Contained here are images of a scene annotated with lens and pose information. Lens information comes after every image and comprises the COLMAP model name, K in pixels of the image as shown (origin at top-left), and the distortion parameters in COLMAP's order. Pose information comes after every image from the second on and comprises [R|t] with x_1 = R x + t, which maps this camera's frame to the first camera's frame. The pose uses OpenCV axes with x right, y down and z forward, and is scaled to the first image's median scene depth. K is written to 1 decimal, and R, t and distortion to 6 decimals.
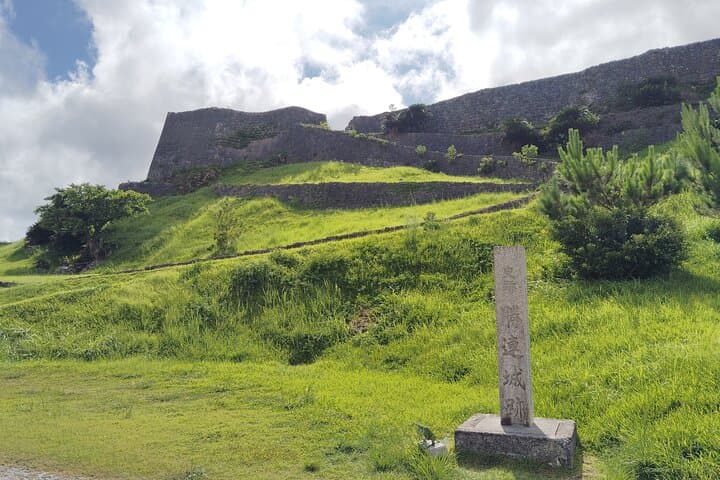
lens RADIAL K [[601.9, 0, 360.0], [0, 601.9, 240.0], [0, 0, 1]] dist [-0.002285, -0.008533]
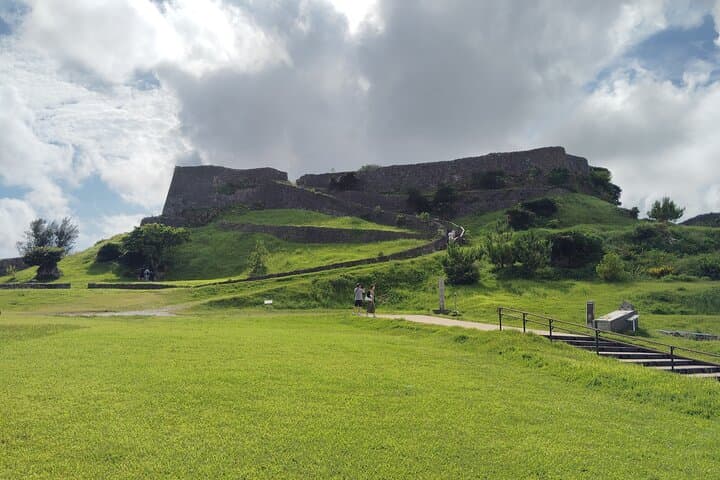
lens RADIAL K [[601.9, 0, 360.0], [0, 601.9, 240.0], [0, 0, 1]] dist [-0.002285, -0.008533]
pose [[0.978329, 0.022378, 0.205842, -0.254353], [-0.020036, 0.999709, -0.013453, -0.039265], [-0.206083, 0.009037, 0.978493, -0.666151]]
